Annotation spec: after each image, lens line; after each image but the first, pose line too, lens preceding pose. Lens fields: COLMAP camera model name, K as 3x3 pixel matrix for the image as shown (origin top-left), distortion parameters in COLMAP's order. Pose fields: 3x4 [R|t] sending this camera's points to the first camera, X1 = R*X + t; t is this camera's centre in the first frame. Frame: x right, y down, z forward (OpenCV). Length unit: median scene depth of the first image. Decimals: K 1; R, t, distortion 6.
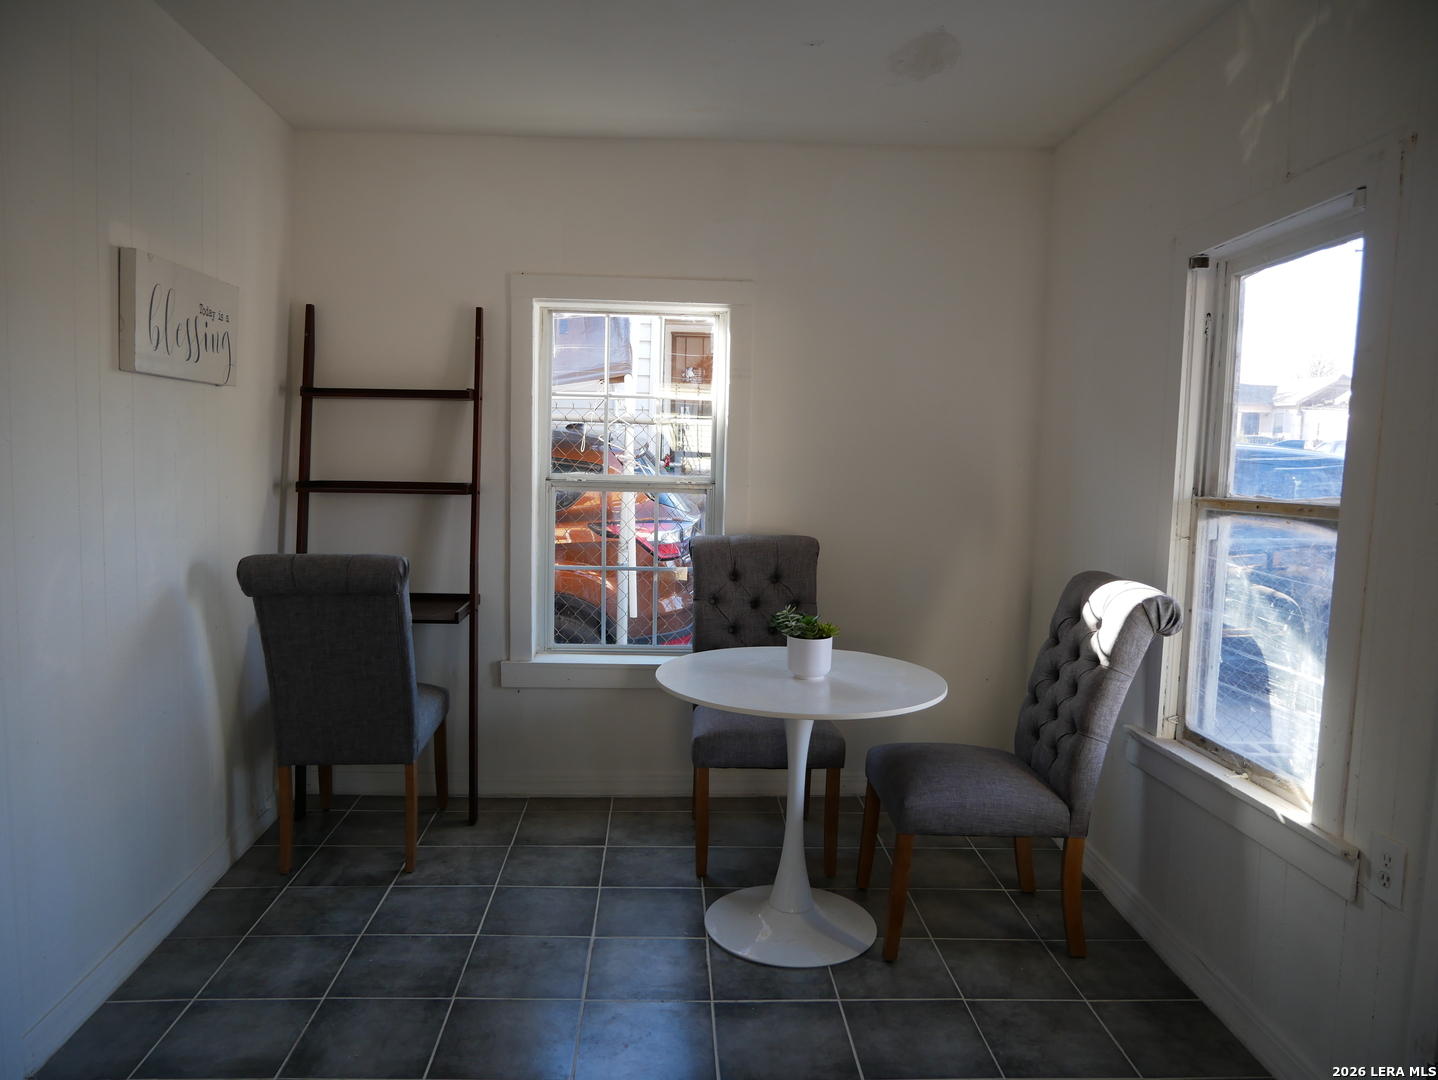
lens RADIAL K [[1027.2, 0, 714.6], [0, 1027.2, 544.1], [0, 0, 1]] dist [-0.052236, 0.025613]
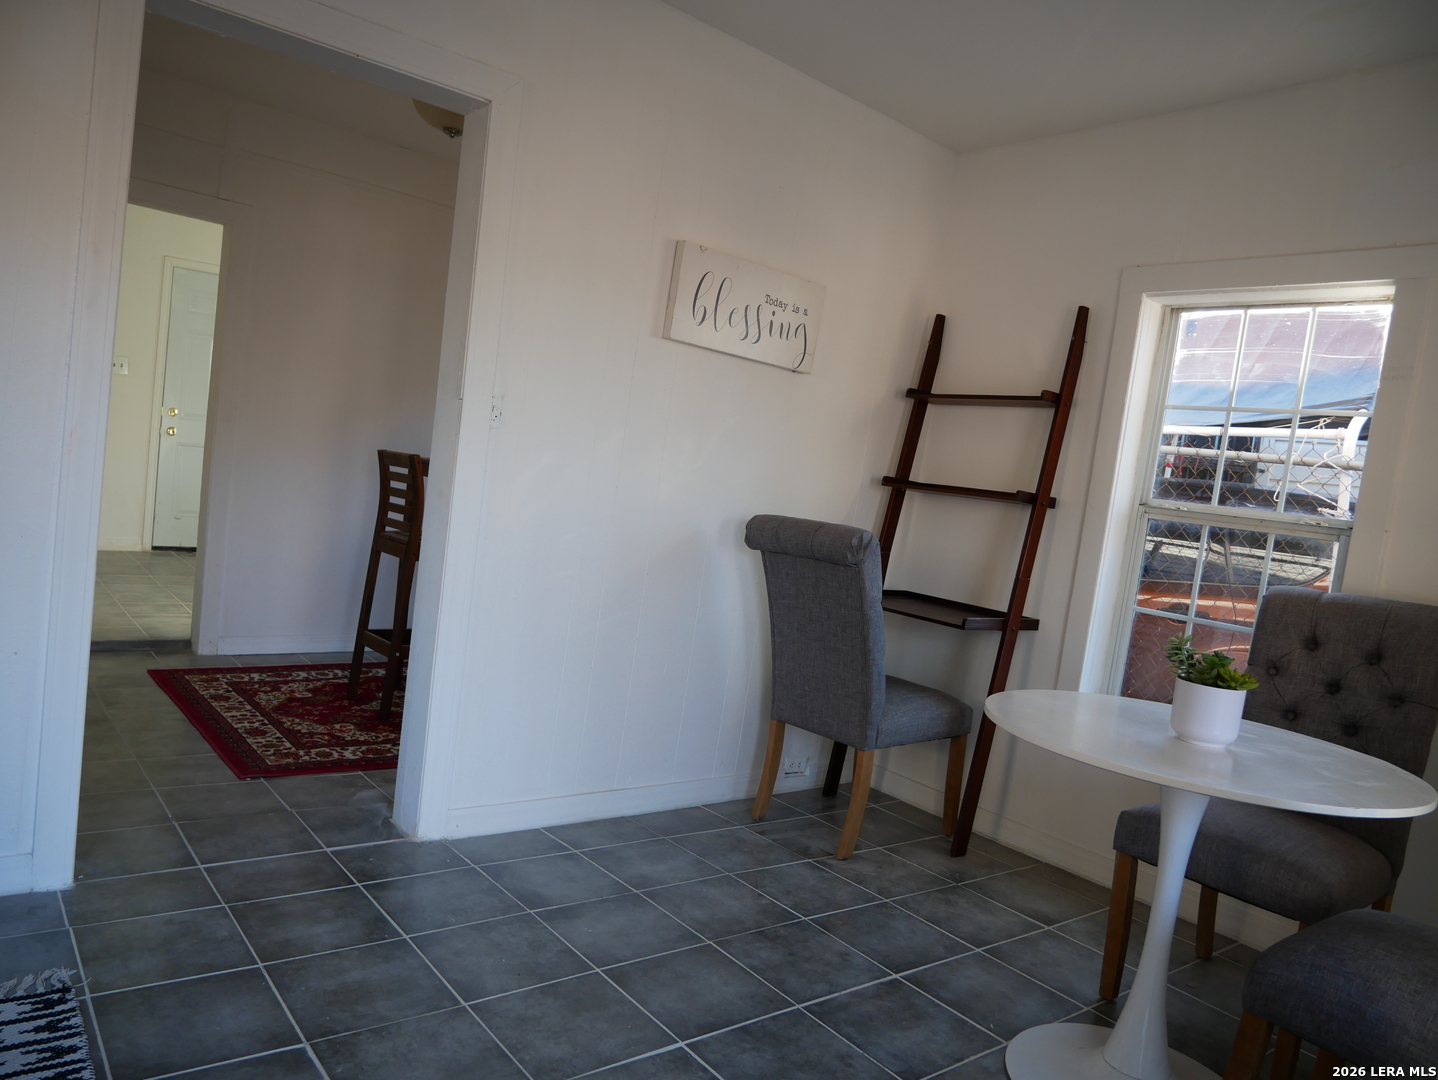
lens RADIAL K [[1027.2, 0, 716.0], [0, 1027.2, 548.0], [0, 0, 1]] dist [-0.052236, 0.025613]
pose [[0.580687, 0.107068, -0.807056, 0.430654], [-0.199908, 0.979717, -0.013861, 0.074239], [0.789202, 0.169386, 0.590312, 0.307198]]
